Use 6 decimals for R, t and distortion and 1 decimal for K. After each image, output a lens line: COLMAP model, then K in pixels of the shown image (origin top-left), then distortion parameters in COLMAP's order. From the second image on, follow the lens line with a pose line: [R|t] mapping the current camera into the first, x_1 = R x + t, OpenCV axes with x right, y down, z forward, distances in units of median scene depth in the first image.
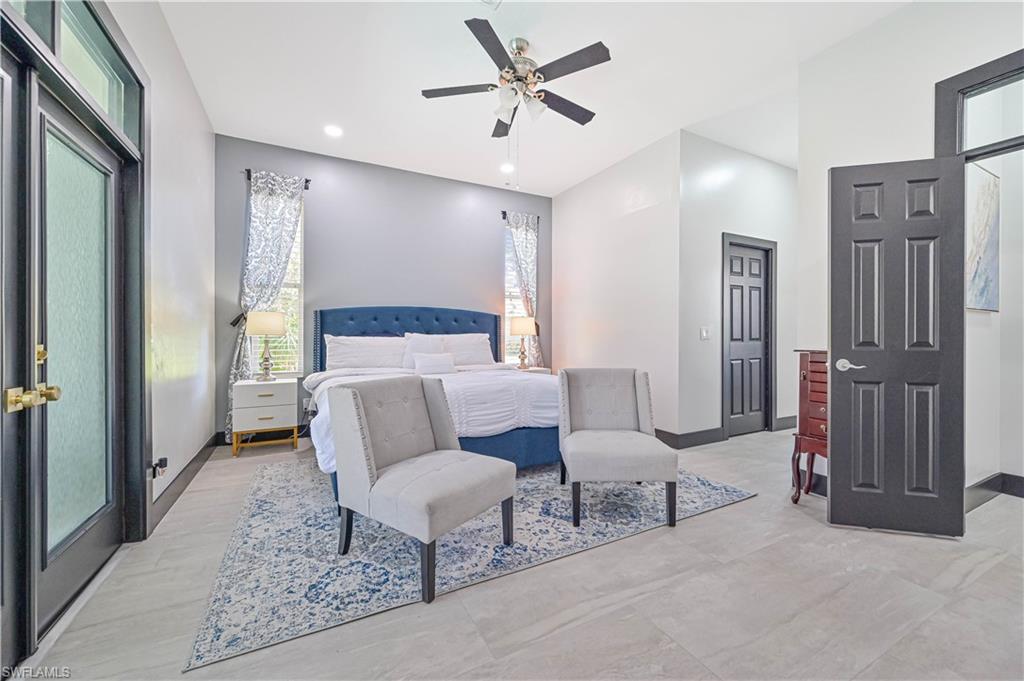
lens RADIAL K [[410.3, 0, 513.0], [0, 410.3, 335.6], [0, 0, 1]] dist [-0.000333, -0.000145]
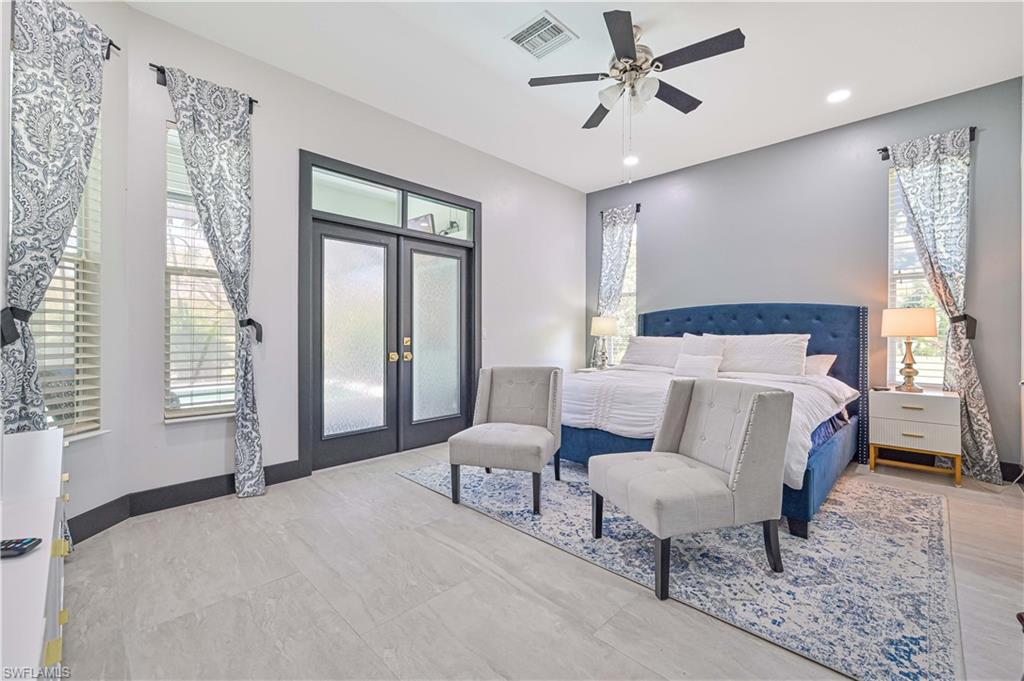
lens RADIAL K [[432.3, 0, 513.5], [0, 432.3, 334.7], [0, 0, 1]] dist [0.005274, 0.000259]
pose [[0.292332, 0.004850, -0.956305, 0.785360], [-0.006741, 0.999973, 0.003010, -0.004645], [0.956293, 0.005566, 0.292357, 0.389374]]
